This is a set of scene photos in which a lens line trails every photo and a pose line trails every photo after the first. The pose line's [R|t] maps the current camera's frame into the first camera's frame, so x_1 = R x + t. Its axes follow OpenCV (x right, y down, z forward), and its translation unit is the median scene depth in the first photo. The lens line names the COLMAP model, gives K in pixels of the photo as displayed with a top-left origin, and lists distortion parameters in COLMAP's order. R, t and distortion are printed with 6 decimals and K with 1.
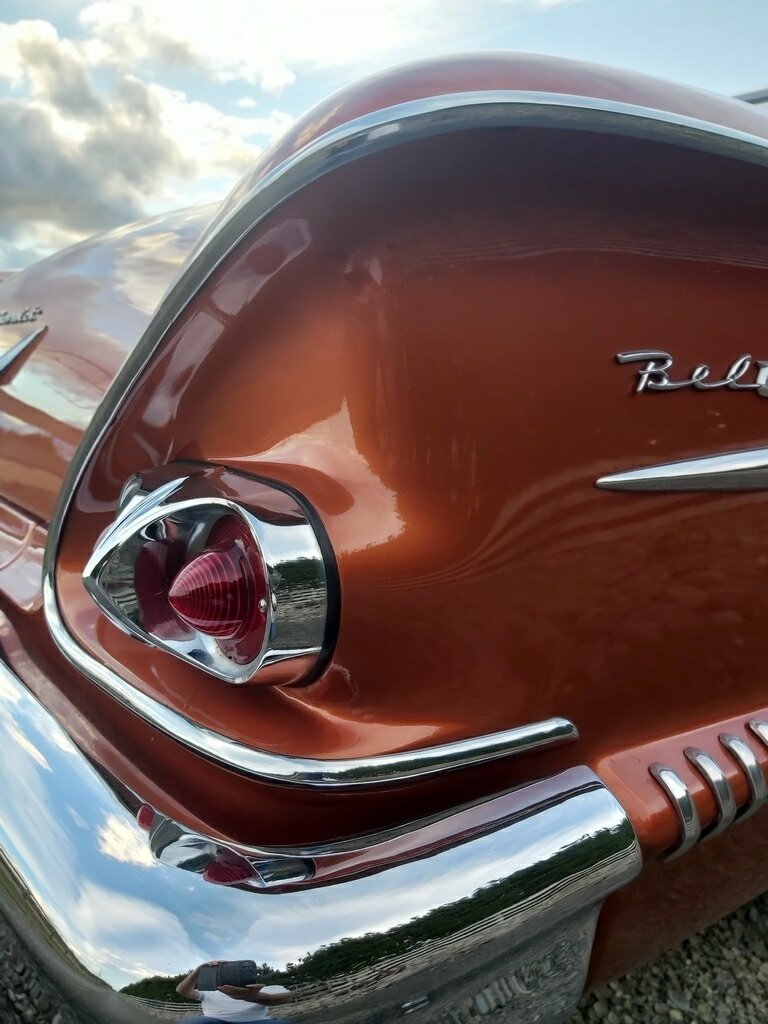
lens RADIAL K [[776.4, 0, 401.1], [0, 776.4, 489.0], [0, 0, 1]] dist [0.069501, -0.126888]
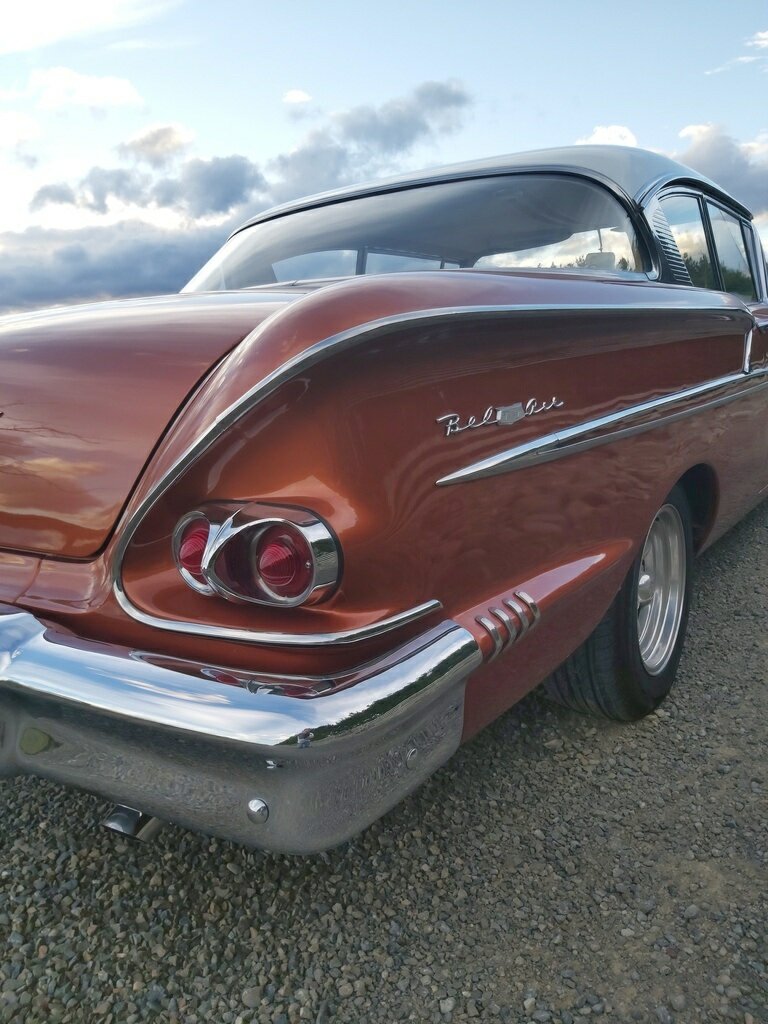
lens RADIAL K [[776.4, 0, 401.1], [0, 776.4, 489.0], [0, 0, 1]] dist [0.069501, -0.126888]
pose [[0.940544, -0.117617, 0.318660, -0.478023], [0.115728, 0.992968, 0.024925, -0.058696], [-0.319351, 0.013435, 0.947541, -0.875076]]
